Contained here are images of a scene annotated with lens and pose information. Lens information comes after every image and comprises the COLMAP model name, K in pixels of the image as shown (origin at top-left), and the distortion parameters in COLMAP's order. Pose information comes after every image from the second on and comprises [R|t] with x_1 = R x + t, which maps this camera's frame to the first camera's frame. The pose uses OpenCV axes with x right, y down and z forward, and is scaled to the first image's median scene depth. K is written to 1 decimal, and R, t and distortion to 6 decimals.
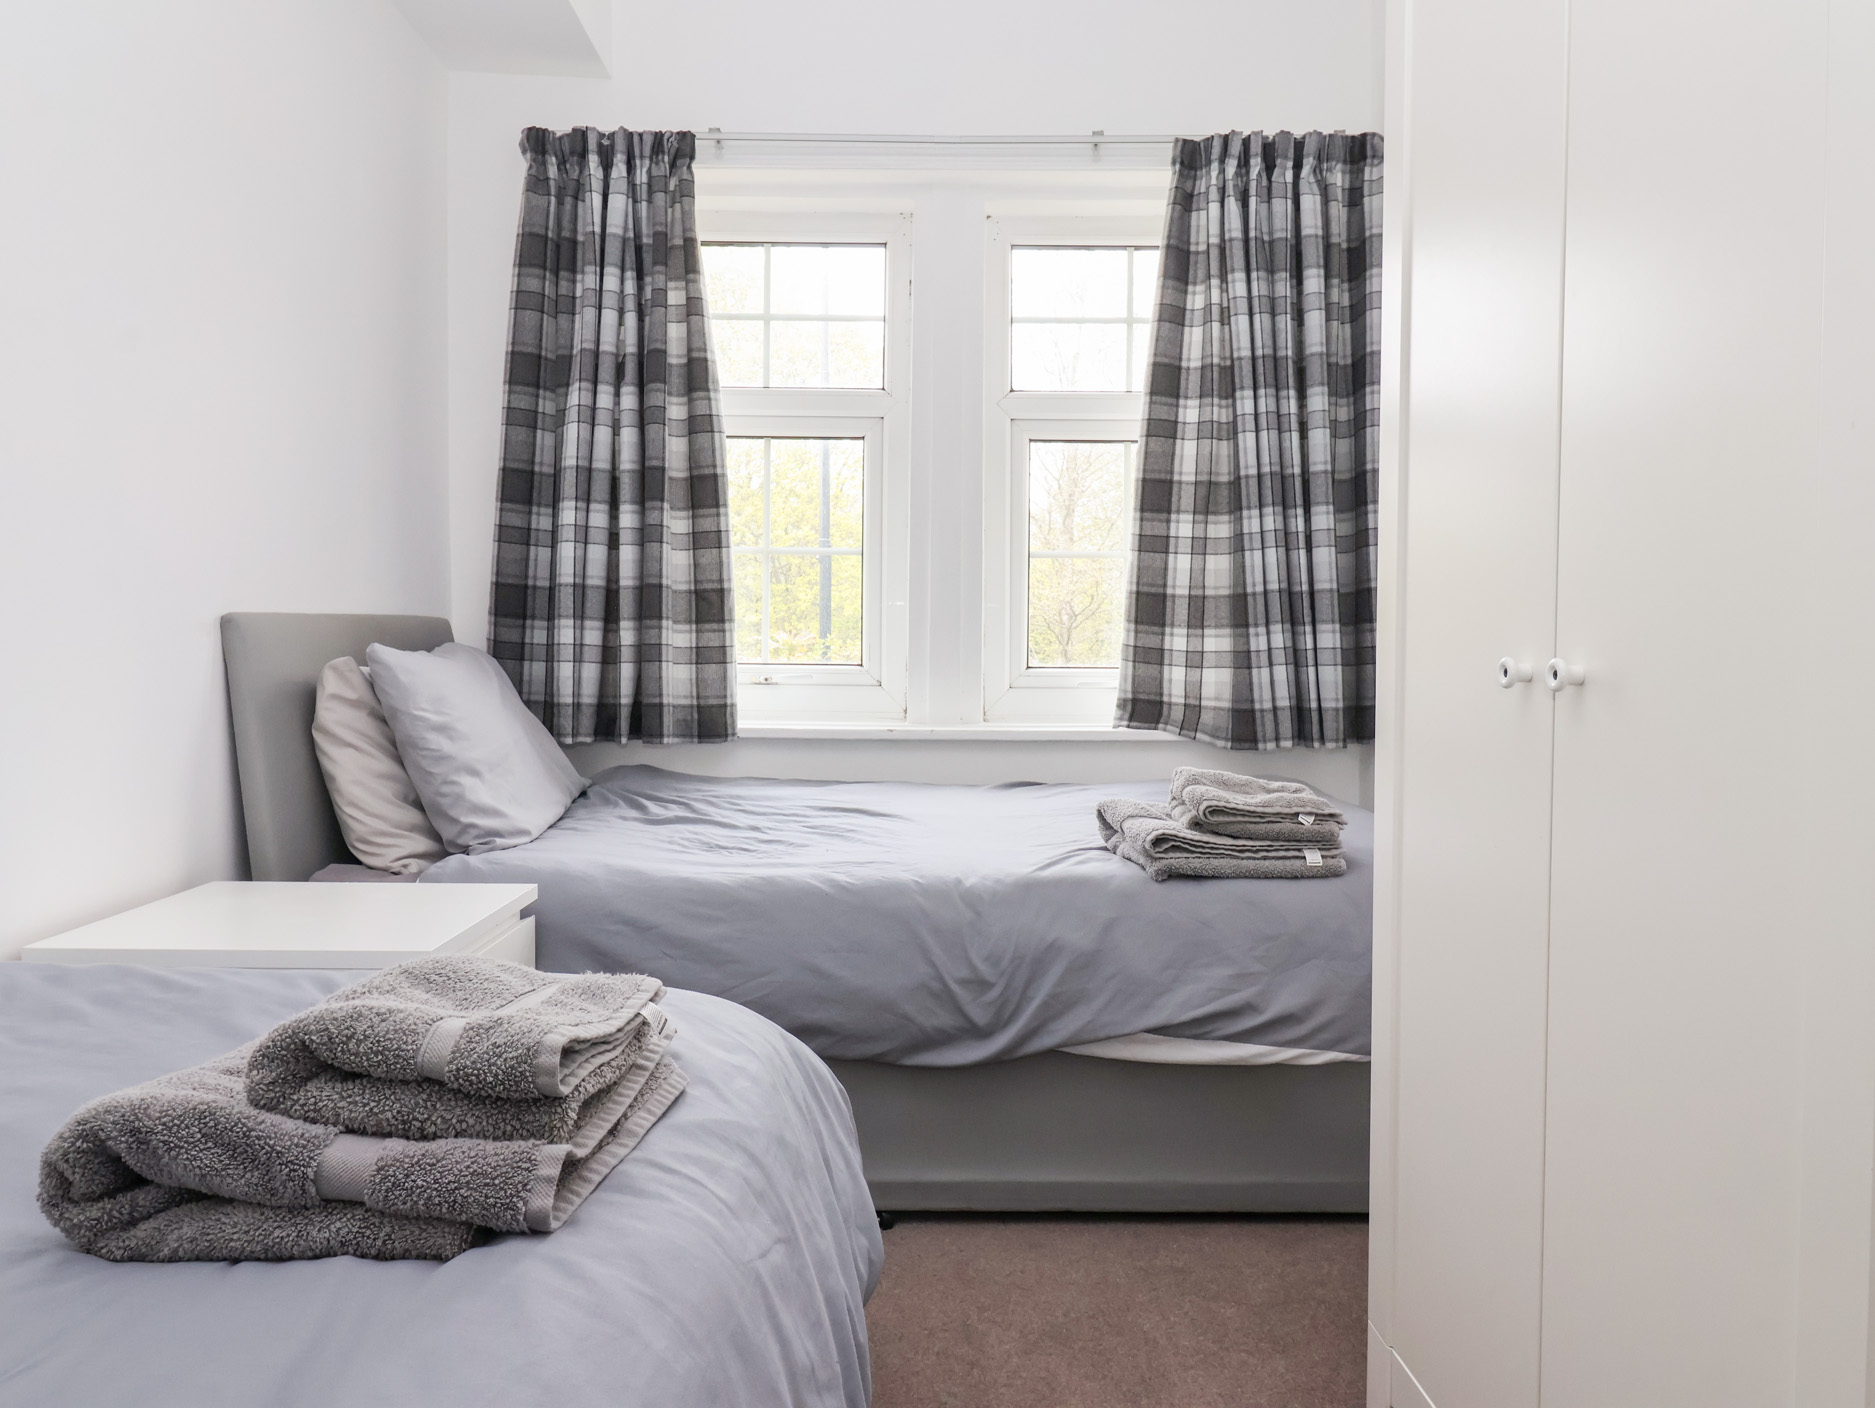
lens RADIAL K [[1273.4, 0, 937.9], [0, 1273.4, 676.8], [0, 0, 1]] dist [0.003918, -0.004524]
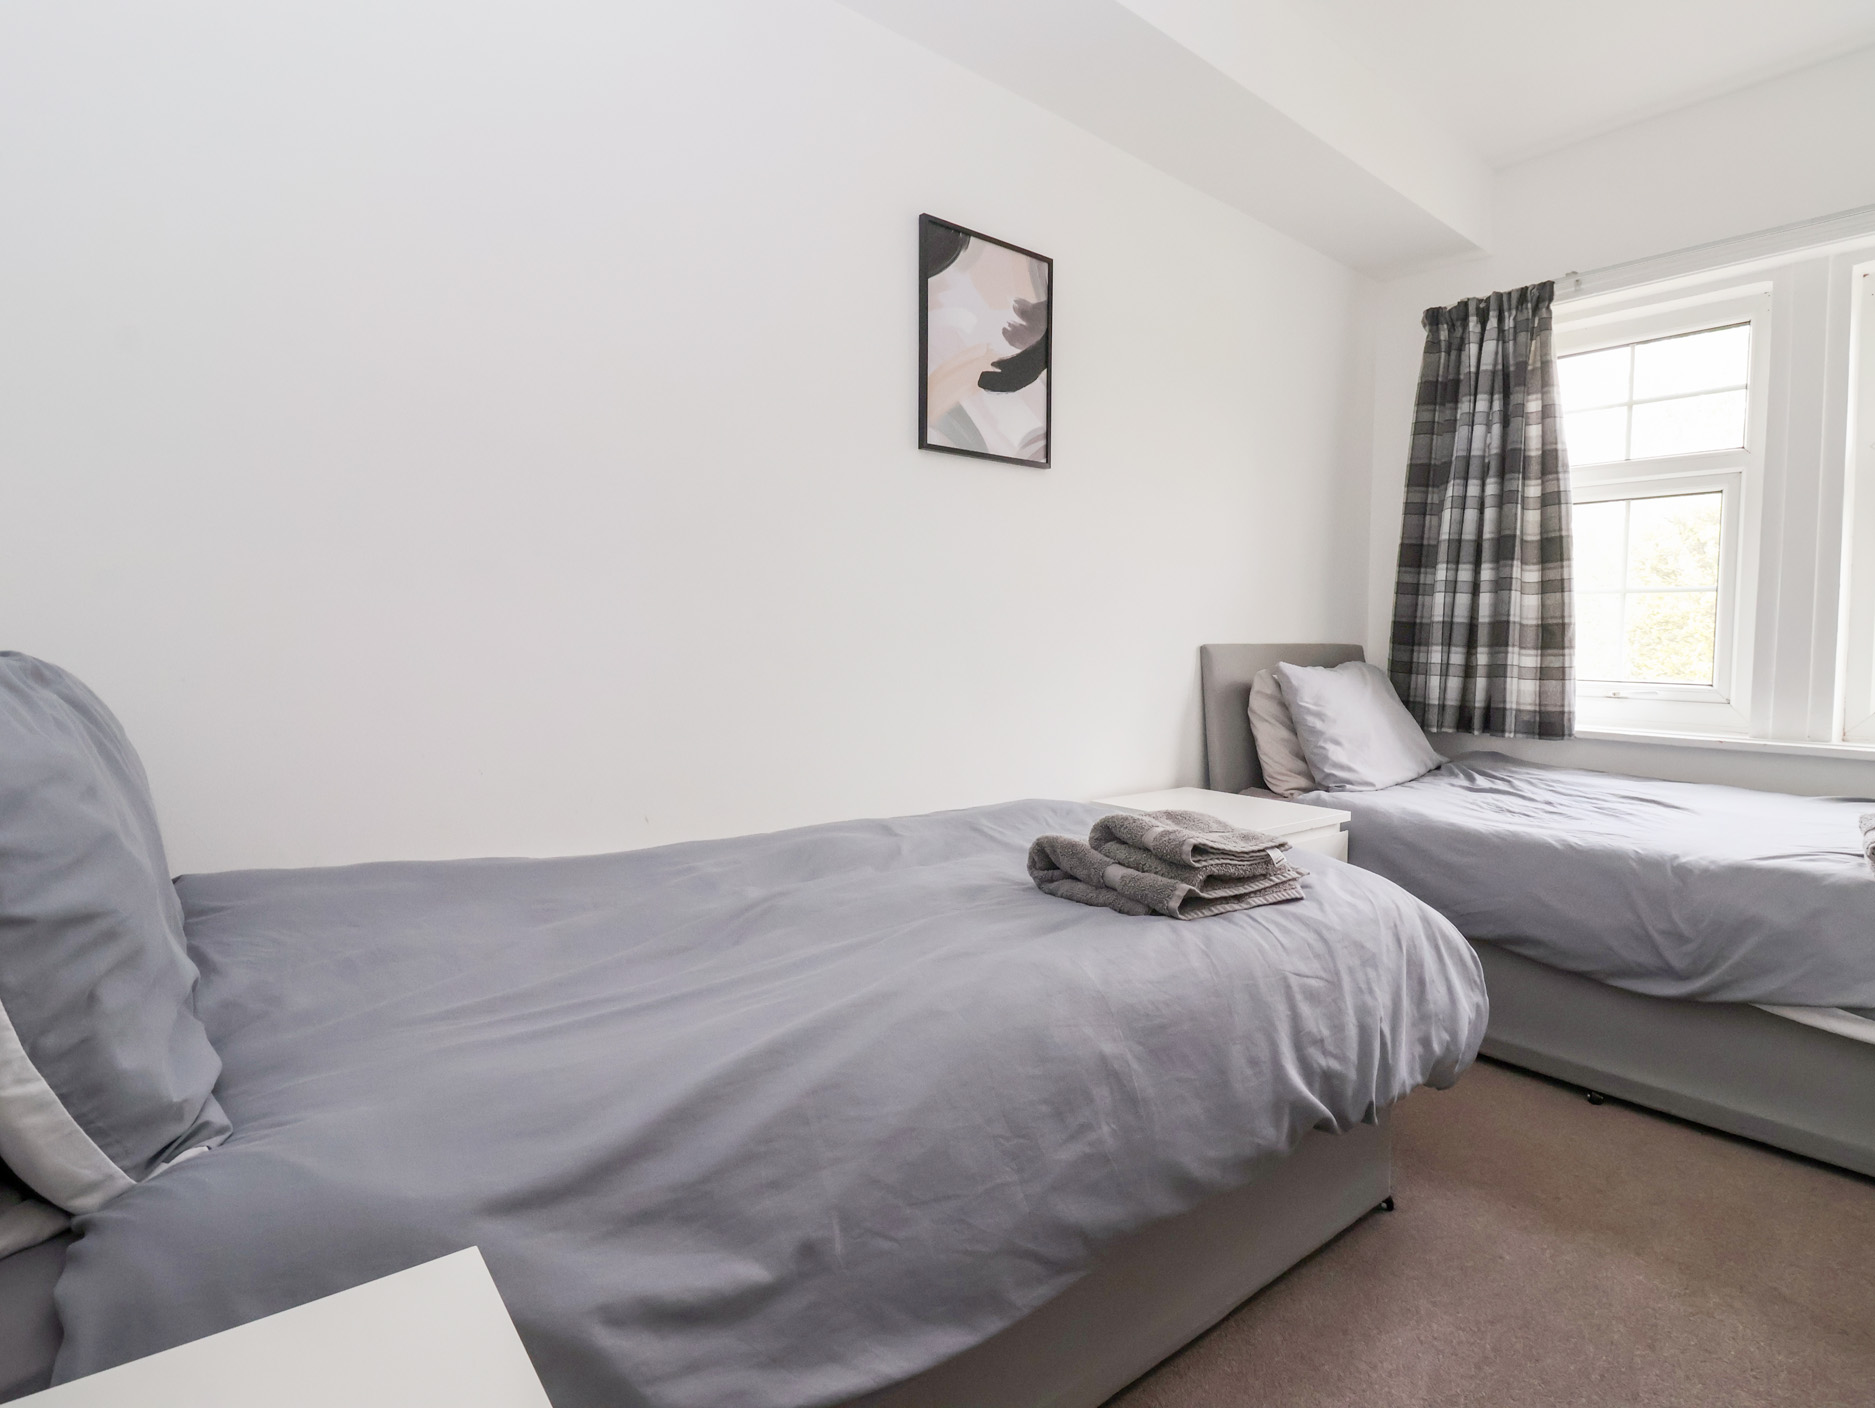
lens RADIAL K [[983.5, 0, 944.4], [0, 983.5, 678.2], [0, 0, 1]] dist [0.004976, -0.032179]
pose [[0.626561, 0.029753, -0.778804, 0.223034], [-0.032341, 0.999403, 0.012161, -0.004222], [0.778701, 0.017568, 0.627149, -0.130284]]
